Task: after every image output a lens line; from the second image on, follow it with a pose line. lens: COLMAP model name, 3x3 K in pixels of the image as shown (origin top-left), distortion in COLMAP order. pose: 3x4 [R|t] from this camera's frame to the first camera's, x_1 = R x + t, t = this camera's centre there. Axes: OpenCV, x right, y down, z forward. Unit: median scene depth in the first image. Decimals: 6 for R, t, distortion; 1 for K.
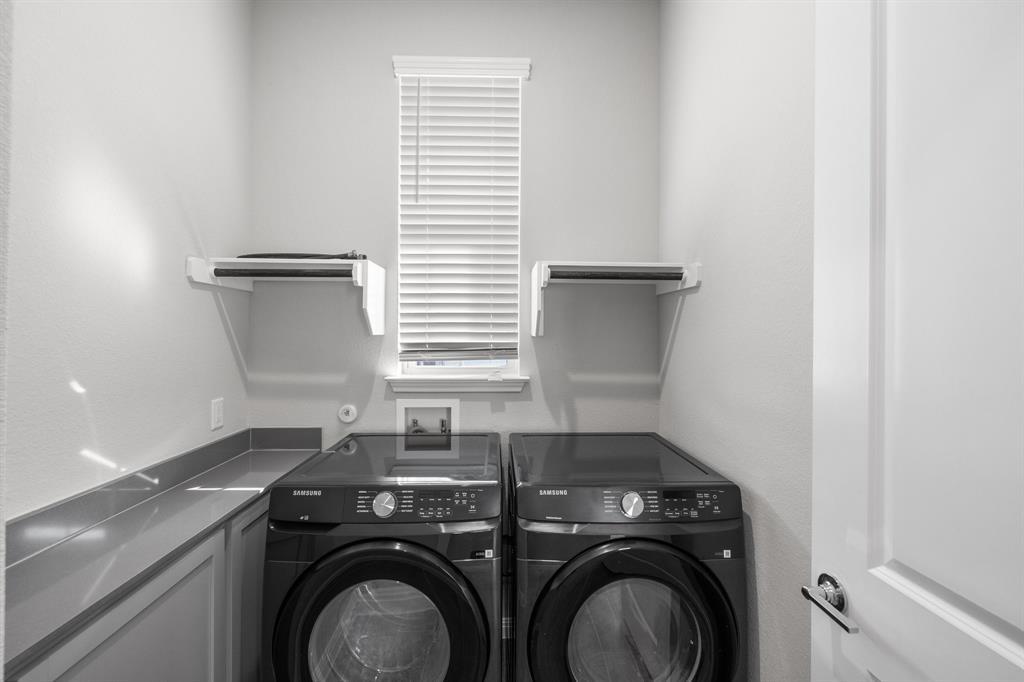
lens RADIAL K [[448.8, 0, 508.5], [0, 448.8, 330.5], [0, 0, 1]] dist [0.021259, 0.000058]
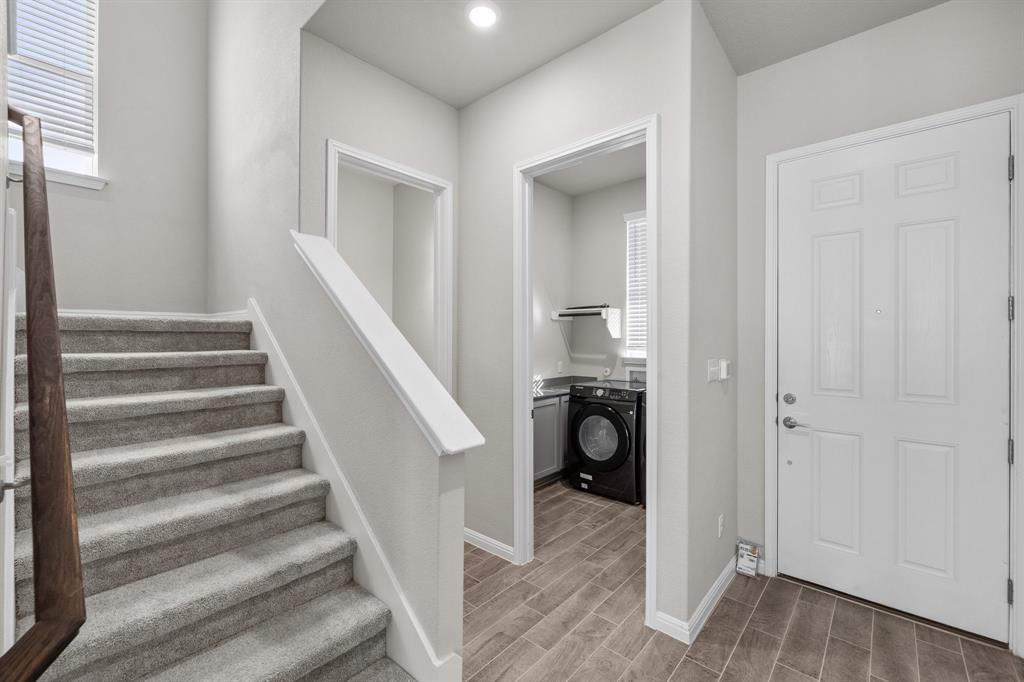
lens RADIAL K [[431.5, 0, 512.0], [0, 431.5, 341.0], [0, 0, 1]] dist [-0.004450, -0.000022]
pose [[0.734485, 0.000009, -0.678625, 0.915177], [0.000666, 1.000000, 0.000735, 0.024629], [0.678625, -0.000992, 0.734484, -1.115528]]
